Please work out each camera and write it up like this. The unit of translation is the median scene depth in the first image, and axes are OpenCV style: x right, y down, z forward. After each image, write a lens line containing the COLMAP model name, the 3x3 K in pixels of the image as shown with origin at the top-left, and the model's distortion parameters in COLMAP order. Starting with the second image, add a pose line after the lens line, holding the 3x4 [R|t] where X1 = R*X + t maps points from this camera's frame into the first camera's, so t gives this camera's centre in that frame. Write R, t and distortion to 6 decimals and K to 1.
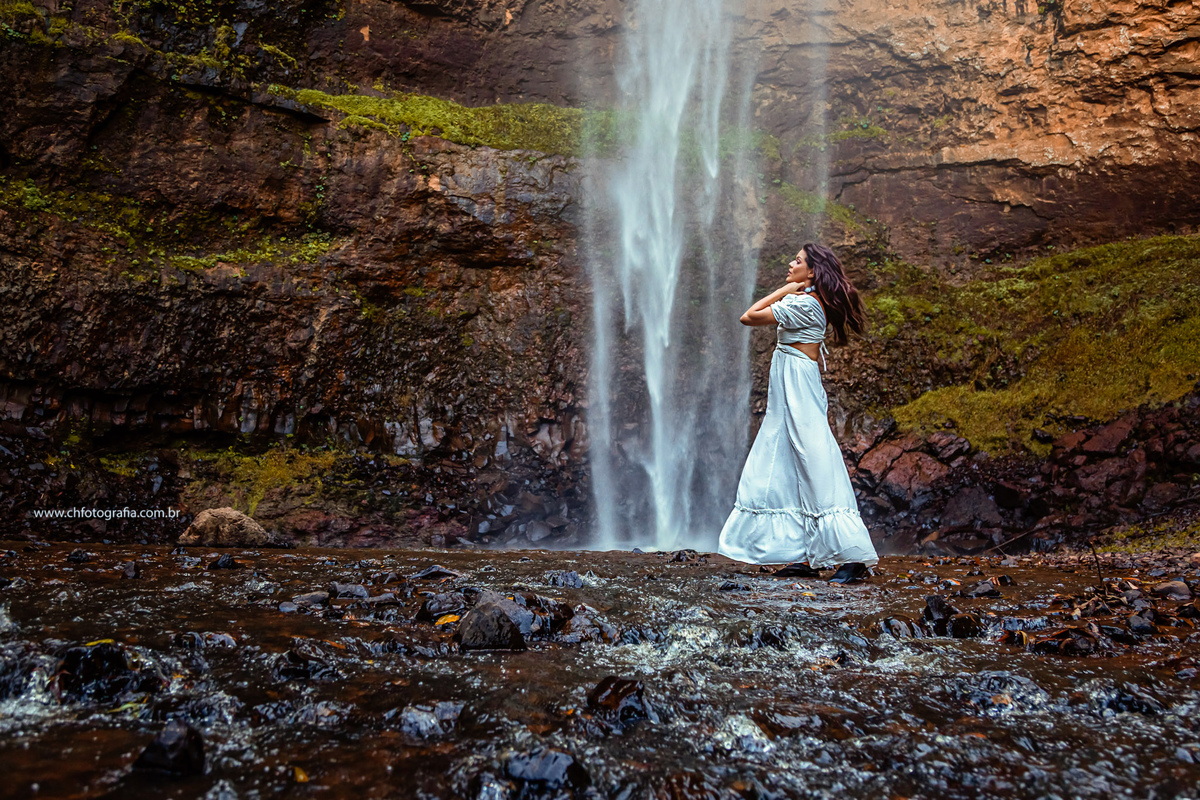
lens RADIAL K [[1080.1, 0, 580.9], [0, 1080.1, 391.6], [0, 0, 1]] dist [-0.059247, 0.034906]
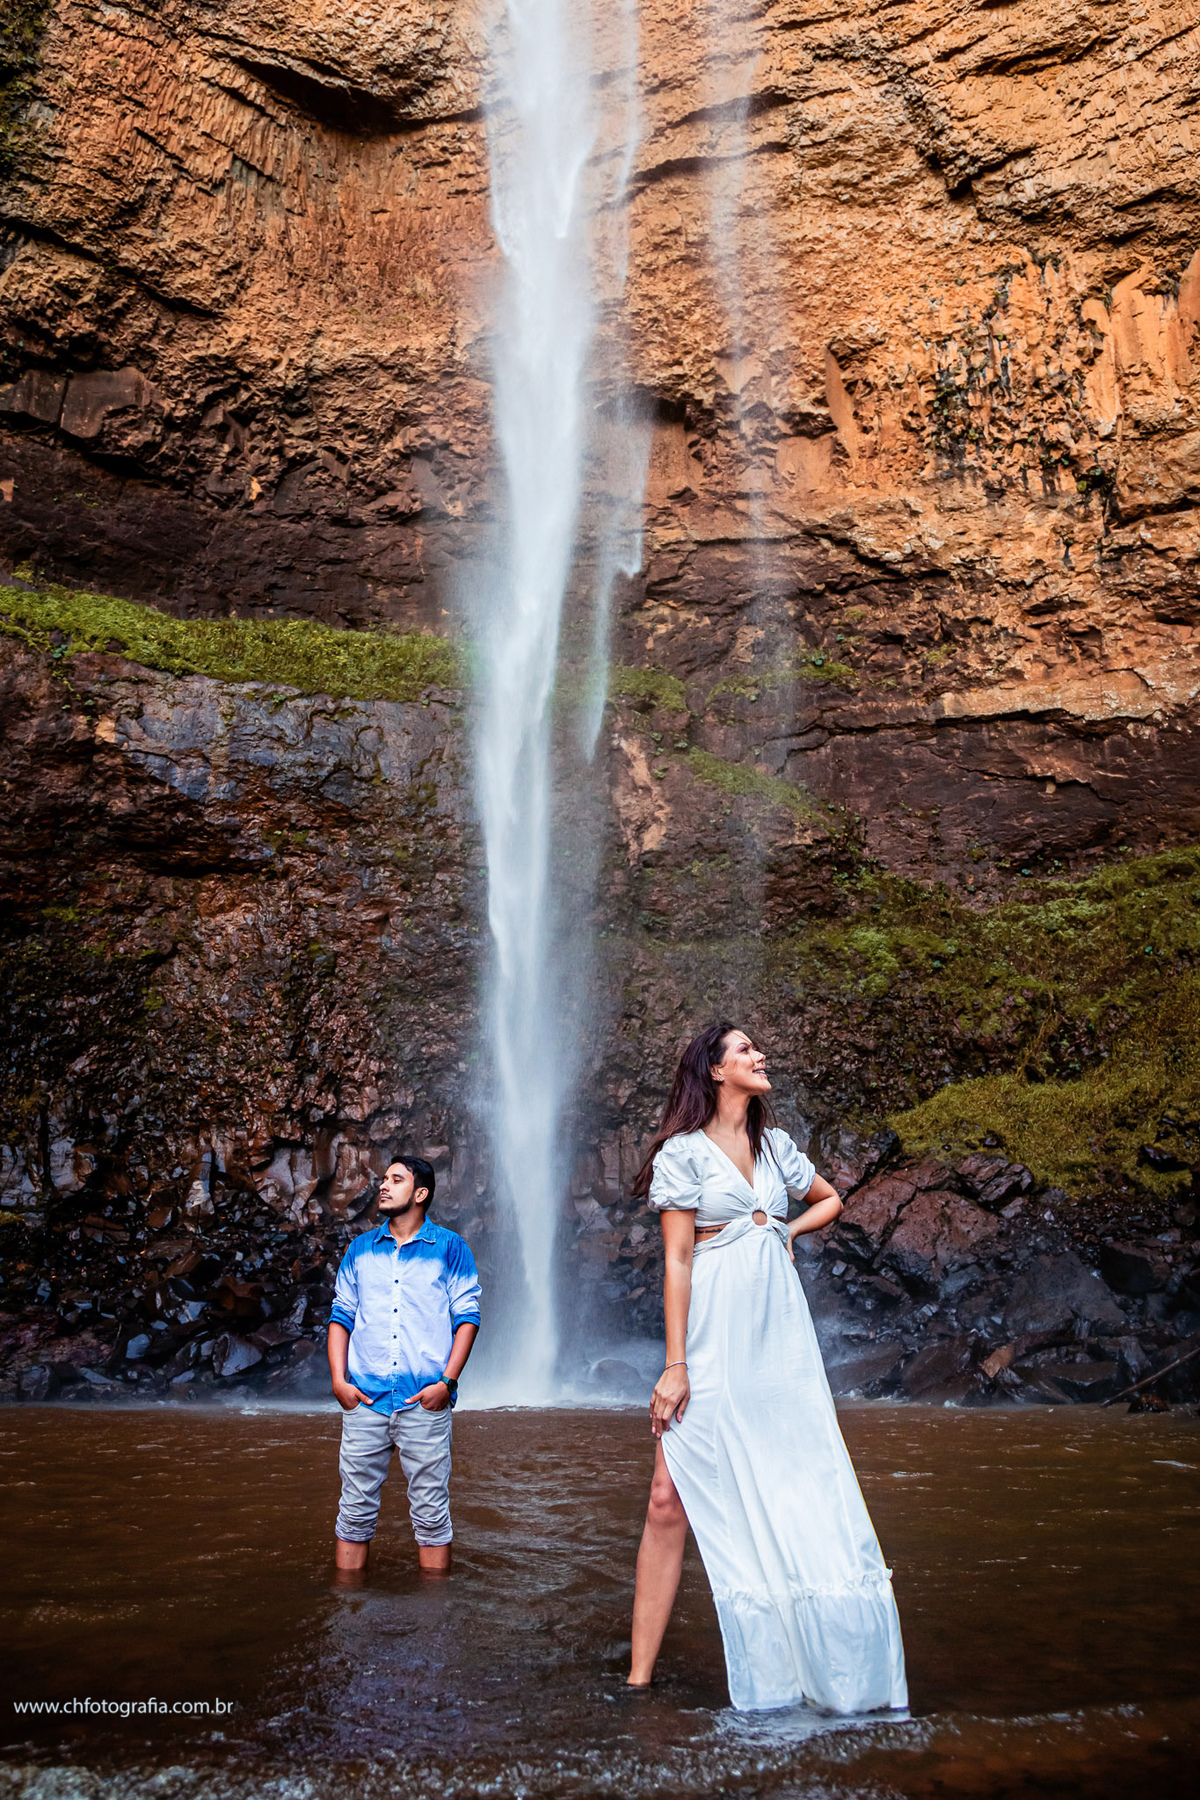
lens RADIAL K [[1390.0, 0, 562.7], [0, 1390.0, 838.8], [0, 0, 1]] dist [-0.051034, 0.008895]
pose [[0.995697, 0.012941, 0.091765, 0.044445], [0.006034, 0.979050, -0.203531, 0.019927], [-0.092476, 0.203209, 0.974758, 0.257952]]
